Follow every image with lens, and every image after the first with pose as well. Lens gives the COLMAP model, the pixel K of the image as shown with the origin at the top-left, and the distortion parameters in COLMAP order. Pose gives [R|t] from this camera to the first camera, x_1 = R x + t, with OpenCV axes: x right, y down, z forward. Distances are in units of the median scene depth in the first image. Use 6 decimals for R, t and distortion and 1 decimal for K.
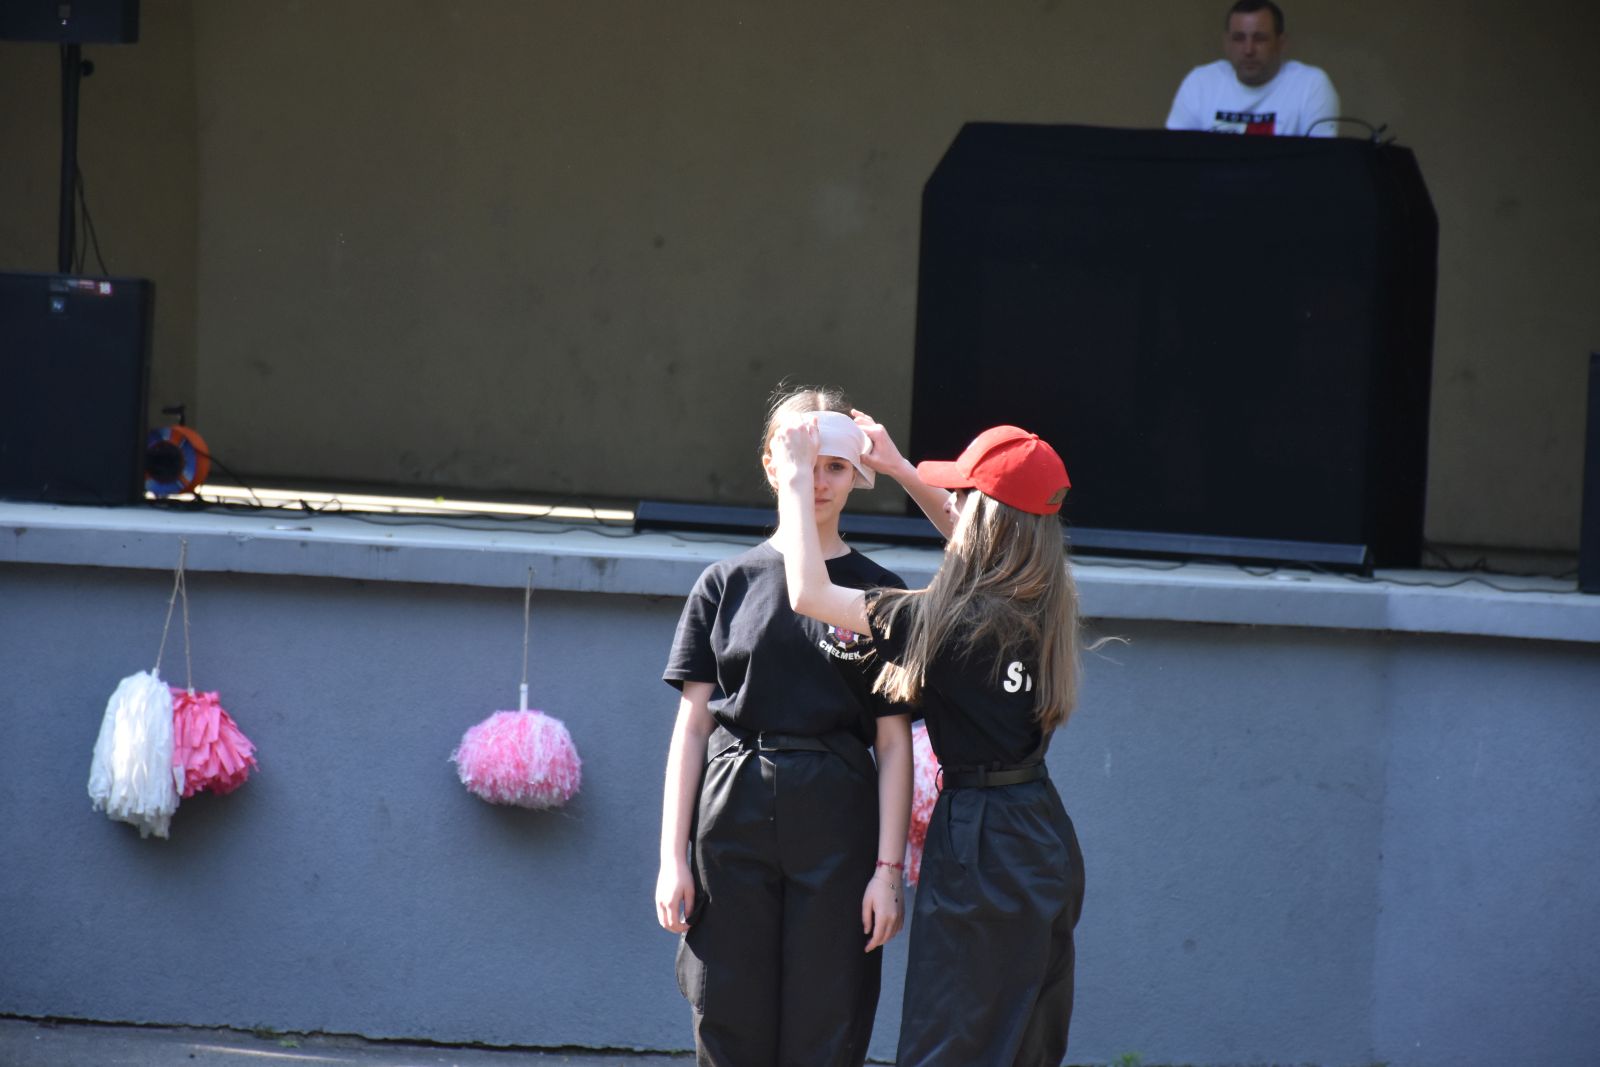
lens RADIAL K [[8417.0, 0, 800.0], [0, 8417.0, 533.5], [0, 0, 1]] dist [-0.128890, 5.372029]
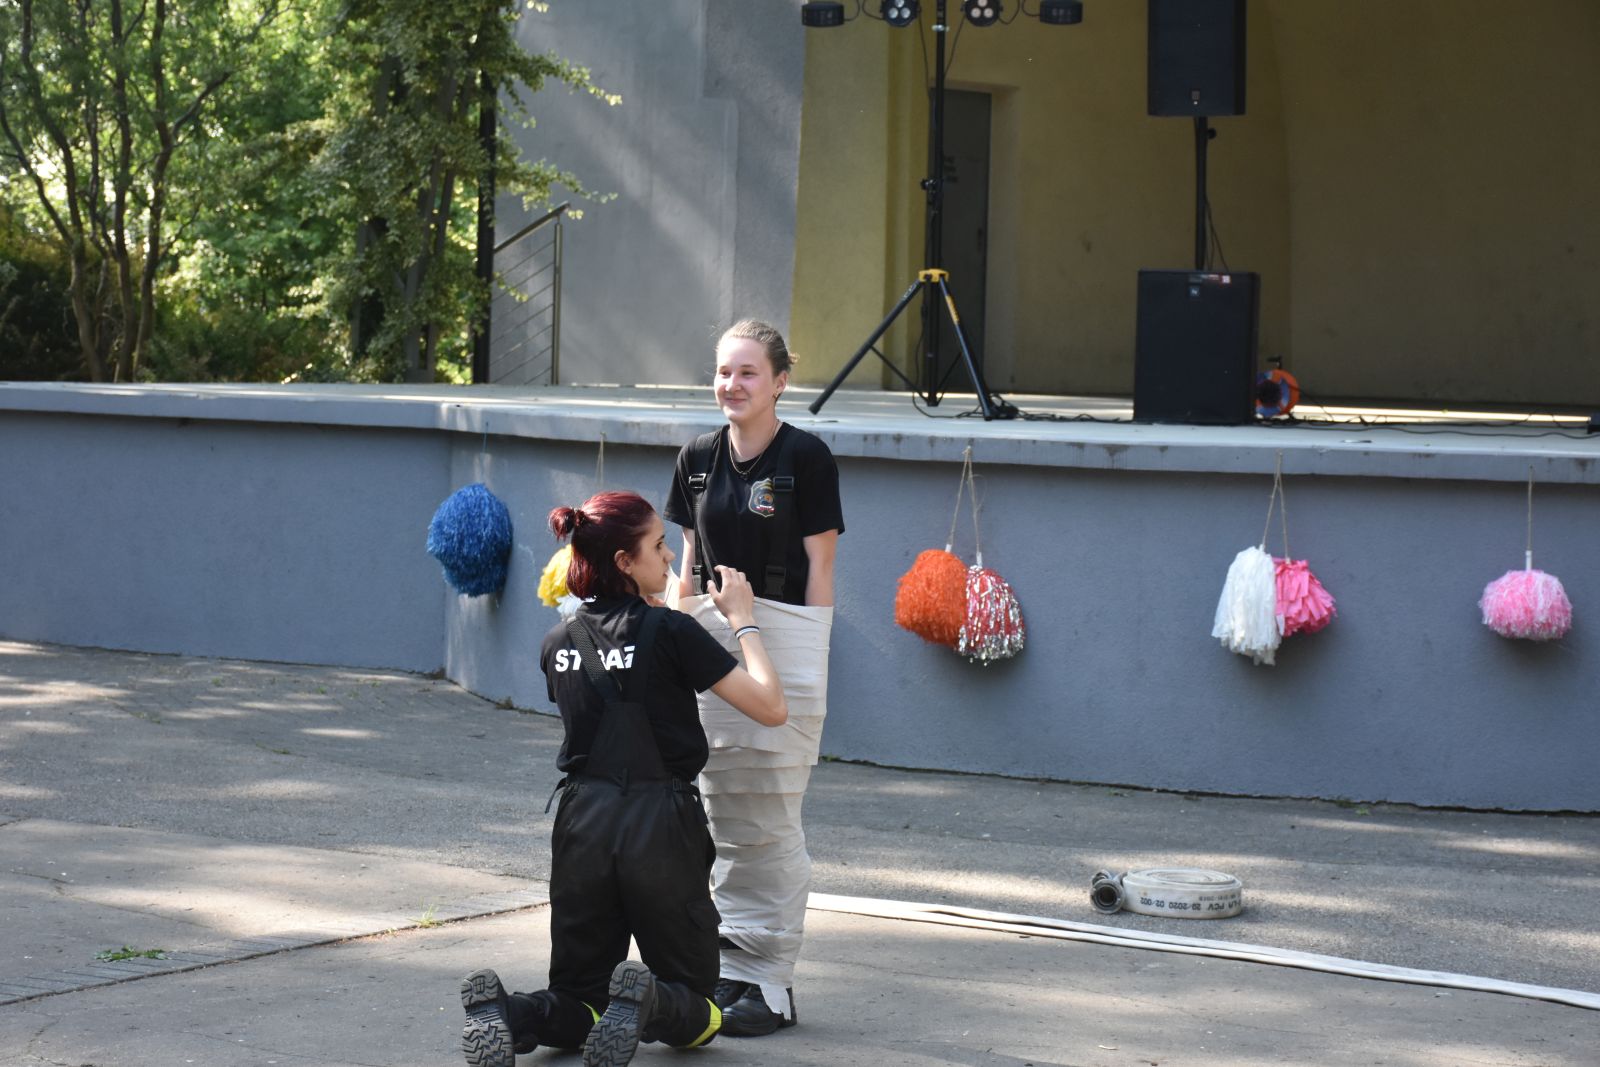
lens RADIAL K [[4047.4, 0, 799.5], [0, 4047.4, 618.9], [0, 0, 1]] dist [-0.122766, 1.768234]
pose [[0.981056, -0.014754, -0.193162, -0.022271], [0.024207, 0.998617, 0.046670, -0.004887], [0.192206, -0.050462, 0.980056, 0.323640]]
